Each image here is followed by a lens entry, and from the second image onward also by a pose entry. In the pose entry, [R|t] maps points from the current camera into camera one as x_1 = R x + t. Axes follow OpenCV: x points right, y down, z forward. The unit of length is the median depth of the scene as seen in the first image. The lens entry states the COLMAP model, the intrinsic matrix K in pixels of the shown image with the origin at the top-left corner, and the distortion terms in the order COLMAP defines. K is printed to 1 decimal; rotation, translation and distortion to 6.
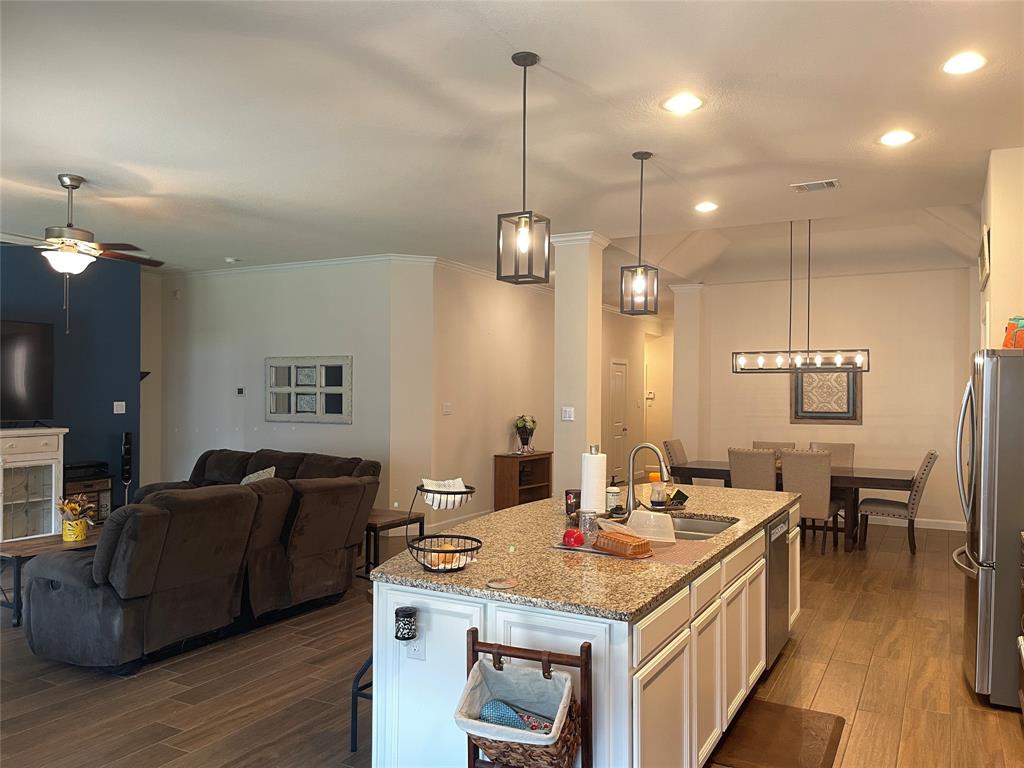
lens RADIAL K [[773.8, 0, 512.2], [0, 773.8, 387.4], [0, 0, 1]] dist [0.032917, -0.034129]
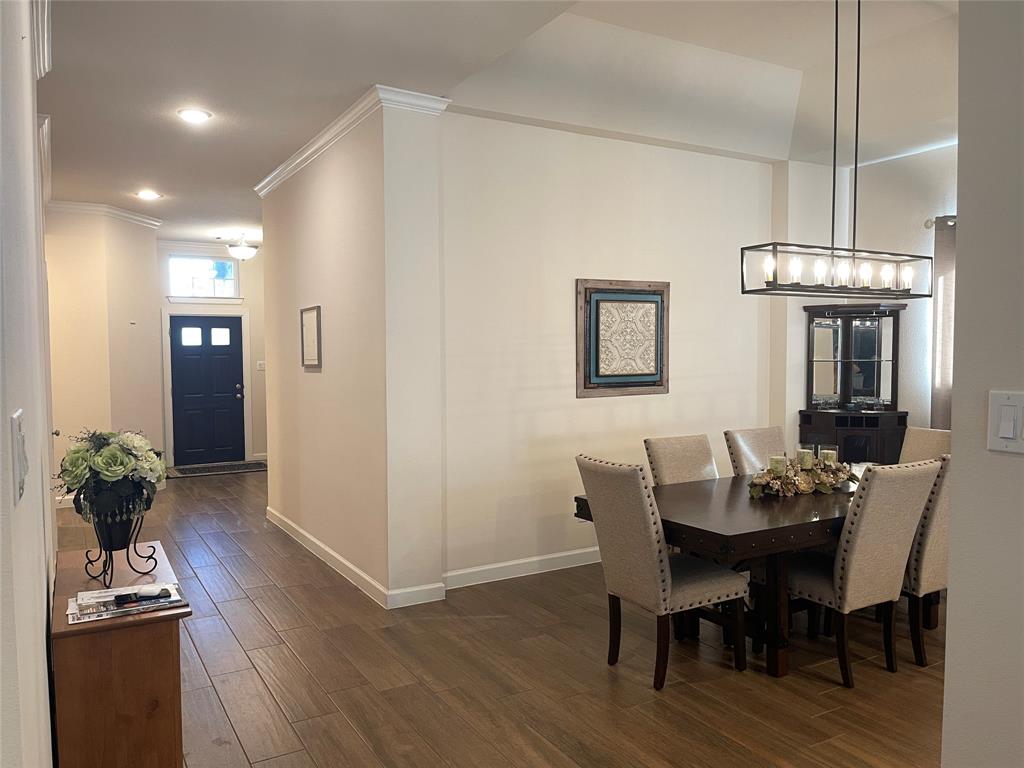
lens RADIAL K [[773.8, 0, 512.5], [0, 773.8, 383.1], [0, 0, 1]] dist [0.032917, -0.034129]
pose [[0.511743, -0.051429, 0.857598, -0.143941], [-0.003423, 0.998077, 0.061896, 0.002263], [-0.859132, -0.034611, 0.510583, 0.778394]]
